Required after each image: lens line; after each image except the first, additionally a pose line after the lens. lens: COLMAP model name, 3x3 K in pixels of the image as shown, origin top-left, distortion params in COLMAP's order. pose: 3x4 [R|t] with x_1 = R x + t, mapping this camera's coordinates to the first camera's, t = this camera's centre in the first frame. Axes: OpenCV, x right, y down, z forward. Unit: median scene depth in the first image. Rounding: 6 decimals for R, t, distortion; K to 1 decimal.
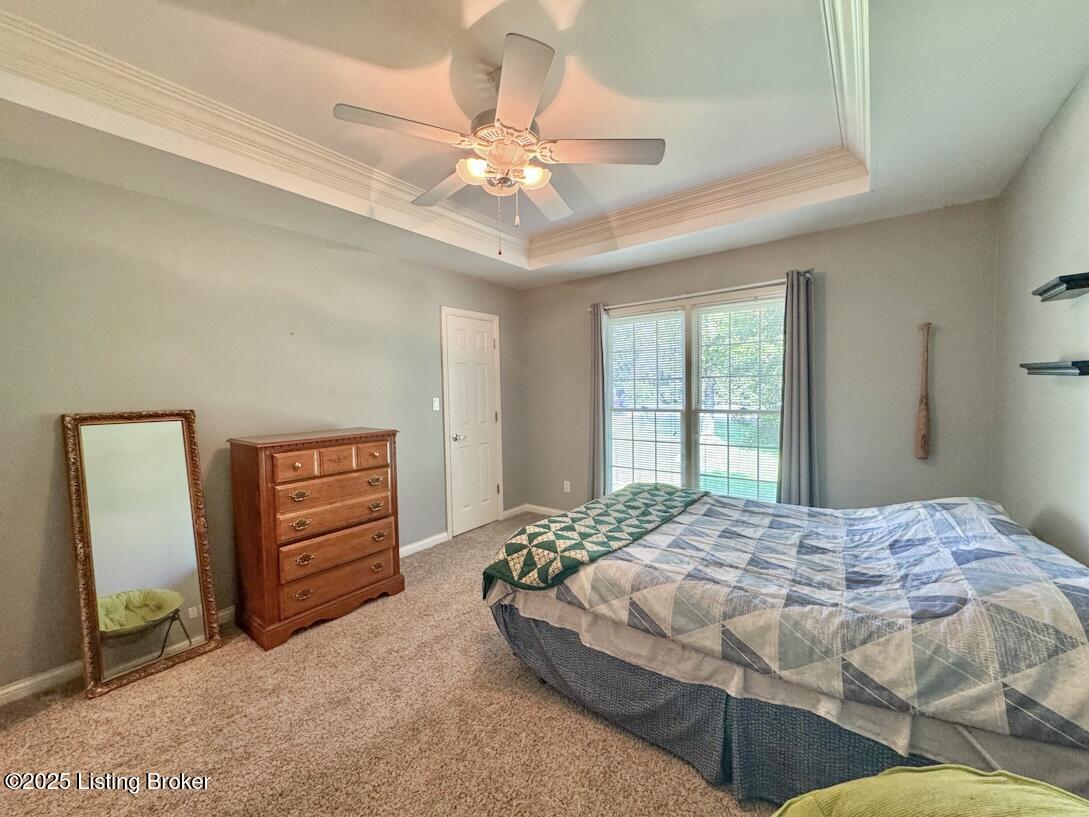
lens RADIAL K [[436.4, 0, 542.2], [0, 436.4, 408.8], [0, 0, 1]] dist [0.001546, 0.000303]
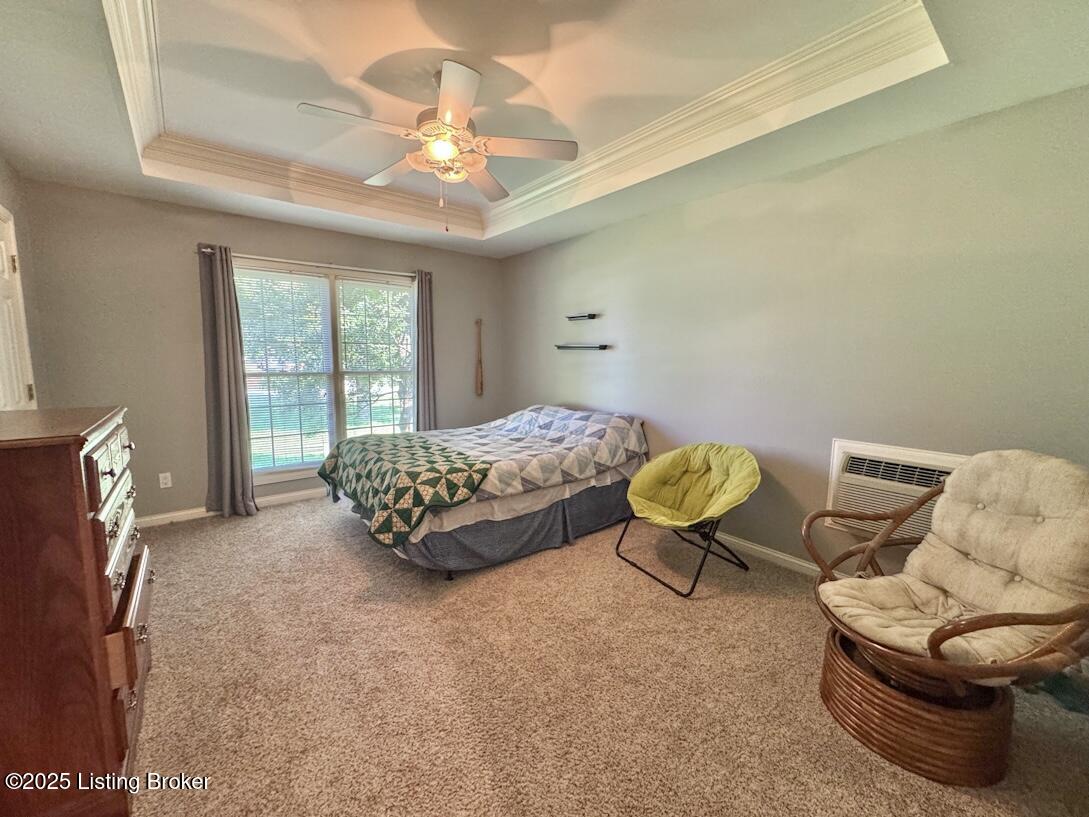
lens RADIAL K [[436.4, 0, 540.9], [0, 436.4, 407.3], [0, 0, 1]] dist [0.001546, 0.000303]
pose [[0.244560, -0.090138, 0.965435, -1.358486], [0.034702, 0.995846, 0.084187, 0.036666], [-0.969013, 0.012914, 0.246672, 0.519004]]
